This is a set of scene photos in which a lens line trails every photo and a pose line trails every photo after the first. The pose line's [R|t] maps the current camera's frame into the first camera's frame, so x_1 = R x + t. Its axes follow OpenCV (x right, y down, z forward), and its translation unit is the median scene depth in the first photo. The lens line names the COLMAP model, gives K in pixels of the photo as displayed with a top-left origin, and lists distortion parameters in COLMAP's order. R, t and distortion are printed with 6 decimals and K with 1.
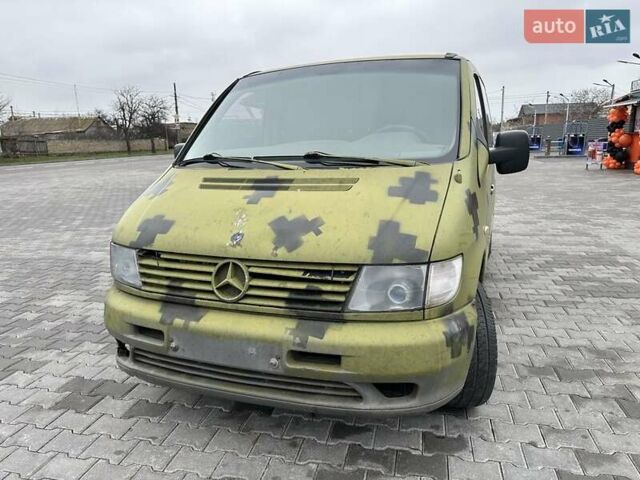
lens RADIAL K [[433.4, 0, 320.0], [0, 433.4, 240.0], [0, 0, 1]] dist [0.121681, -0.134493]
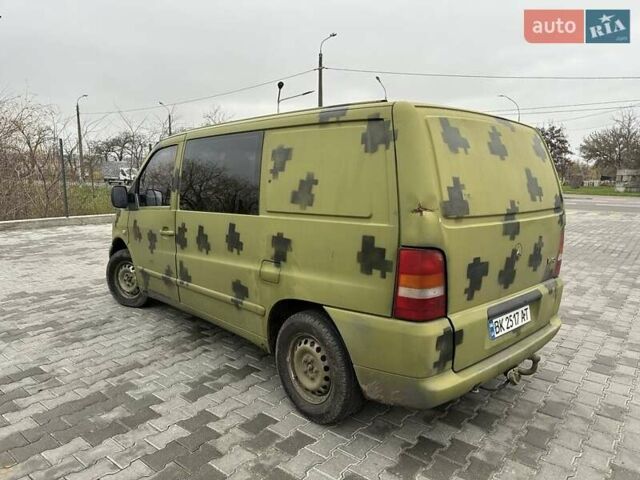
lens RADIAL K [[433.4, 0, 320.0], [0, 433.4, 240.0], [0, 0, 1]] dist [0.121681, -0.134493]
pose [[-0.424261, 0.155474, -0.892093, 2.401954], [-0.193319, 0.946889, 0.256962, -0.907701], [0.884664, 0.281477, -0.371672, 3.372061]]
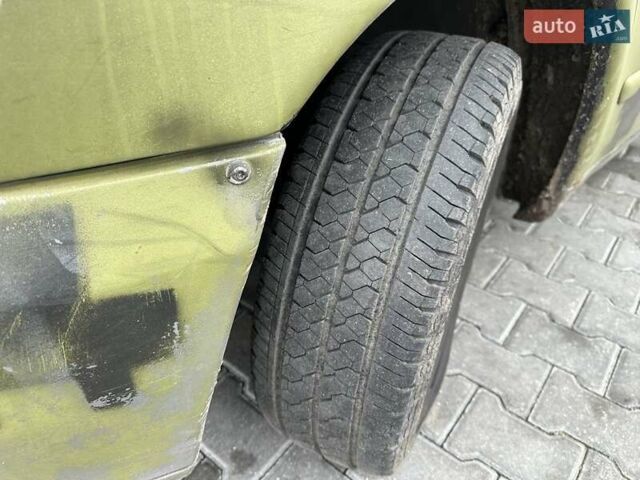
lens RADIAL K [[433.4, 0, 320.0], [0, 433.4, 240.0], [0, 0, 1]] dist [0.121681, -0.134493]
pose [[0.896773, 0.294927, -0.329874, 0.466341], [-0.121705, 0.881137, 0.456931, 0.094994], [0.425426, -0.369616, 0.826073, 0.927771]]
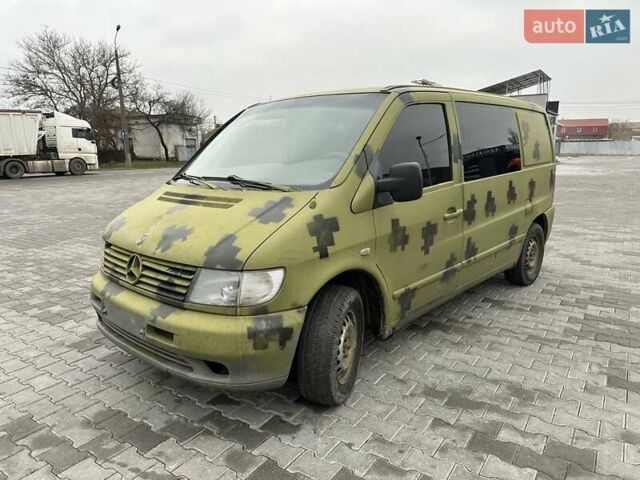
lens RADIAL K [[433.4, 0, 320.0], [0, 433.4, 240.0], [0, 0, 1]] dist [0.121681, -0.134493]
pose [[0.931849, 0.086574, -0.352367, 0.845688], [-0.090399, 0.995890, 0.005620, -0.060160], [0.351405, 0.026617, 0.935845, -0.093020]]
